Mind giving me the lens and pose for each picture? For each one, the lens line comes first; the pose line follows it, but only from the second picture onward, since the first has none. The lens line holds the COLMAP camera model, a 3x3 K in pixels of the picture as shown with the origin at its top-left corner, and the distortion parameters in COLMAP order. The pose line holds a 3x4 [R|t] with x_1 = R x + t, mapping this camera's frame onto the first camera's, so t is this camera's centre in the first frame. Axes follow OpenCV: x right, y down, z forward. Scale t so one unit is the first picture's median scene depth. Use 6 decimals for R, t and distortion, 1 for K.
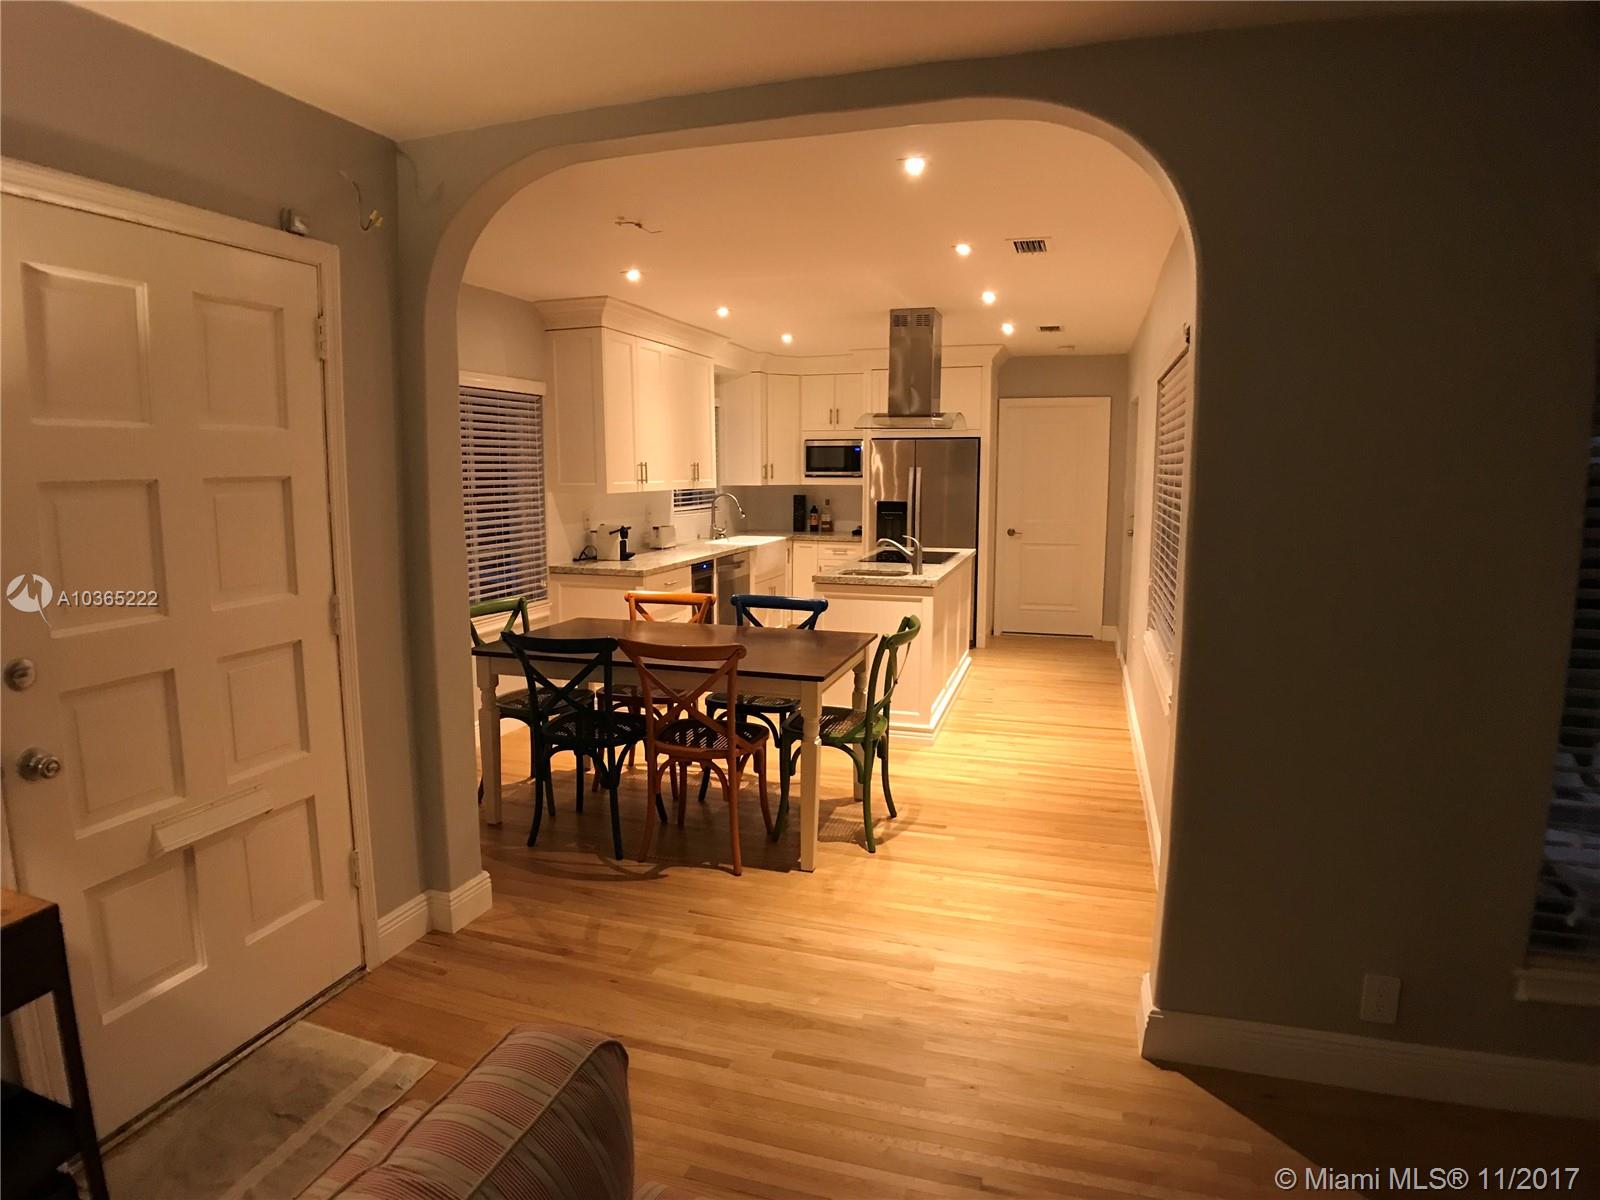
lens RADIAL K [[928.9, 0, 804.2], [0, 928.9, 600.0], [0, 0, 1]] dist [-0.094279, 0.006588]
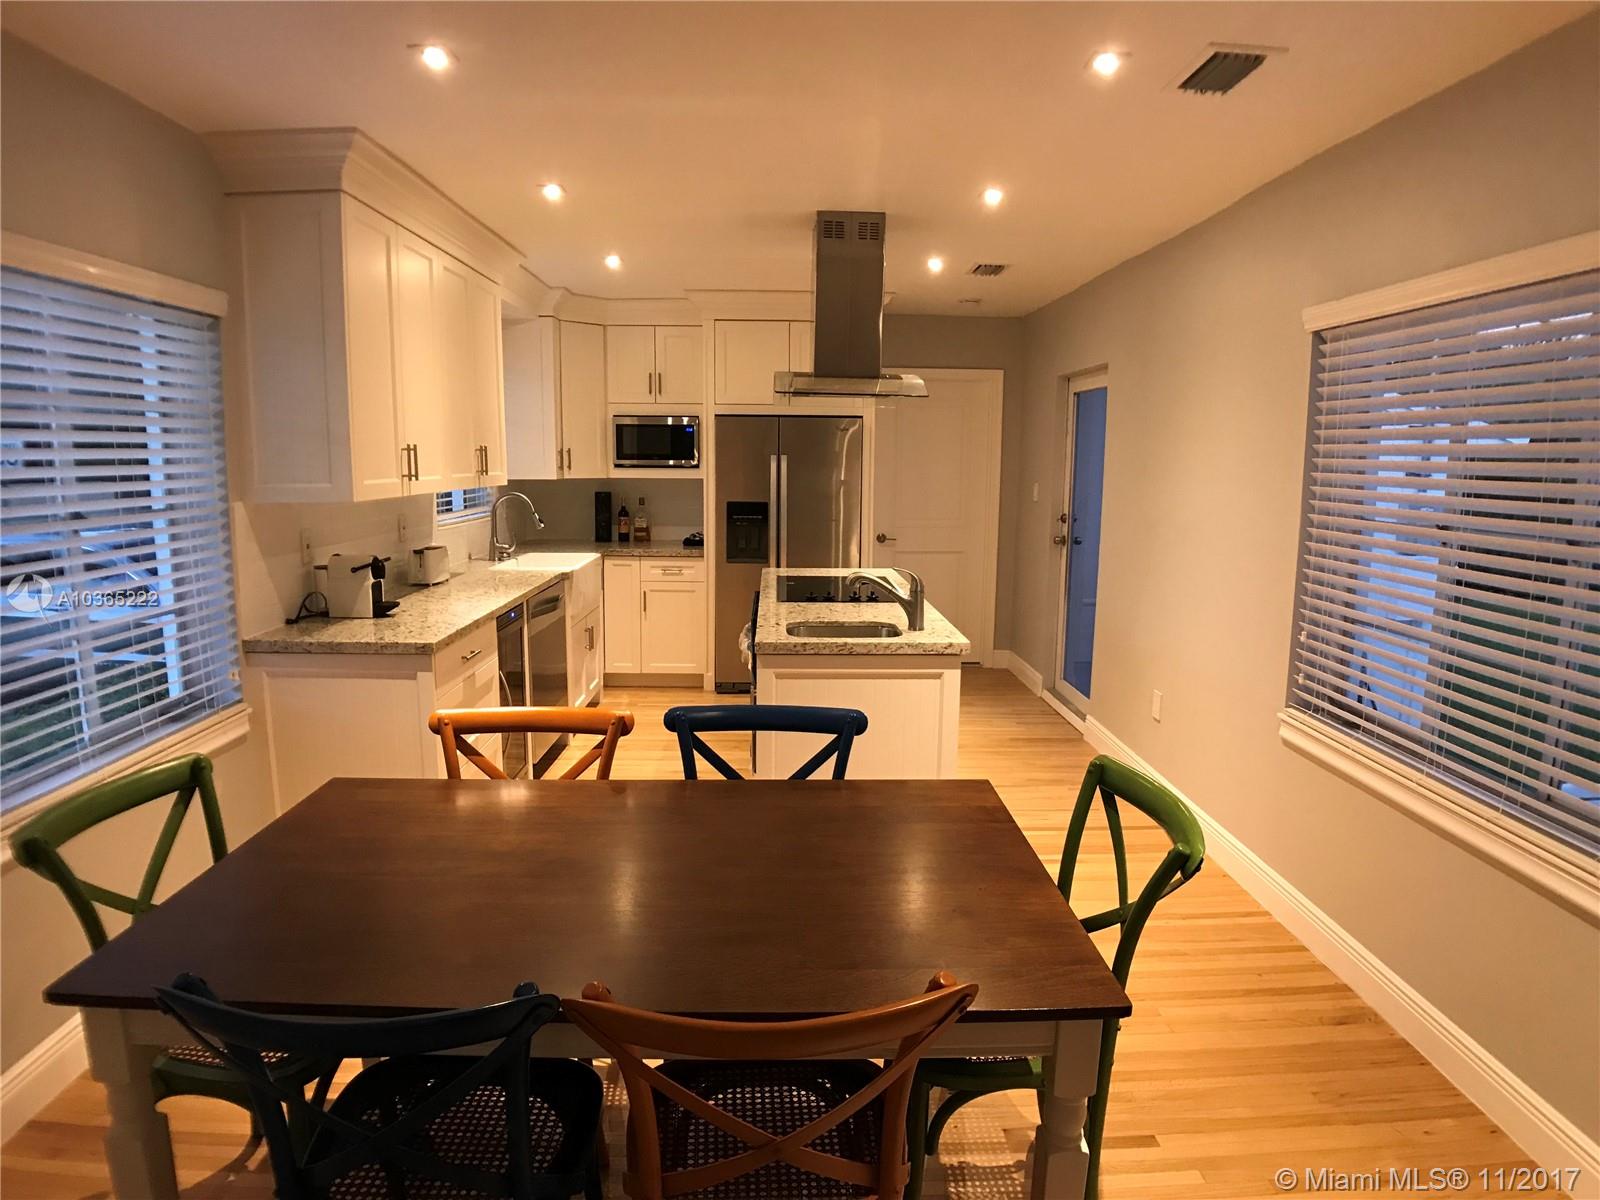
lens RADIAL K [[928.9, 0, 814.8], [0, 928.9, 588.4], [0, 0, 1]] dist [-0.094279, 0.006588]
pose [[0.945247, -0.037088, 0.324242, -0.122935], [0.036114, 0.999307, 0.009025, -0.055591], [-0.324352, 0.003178, 0.945931, 0.382370]]
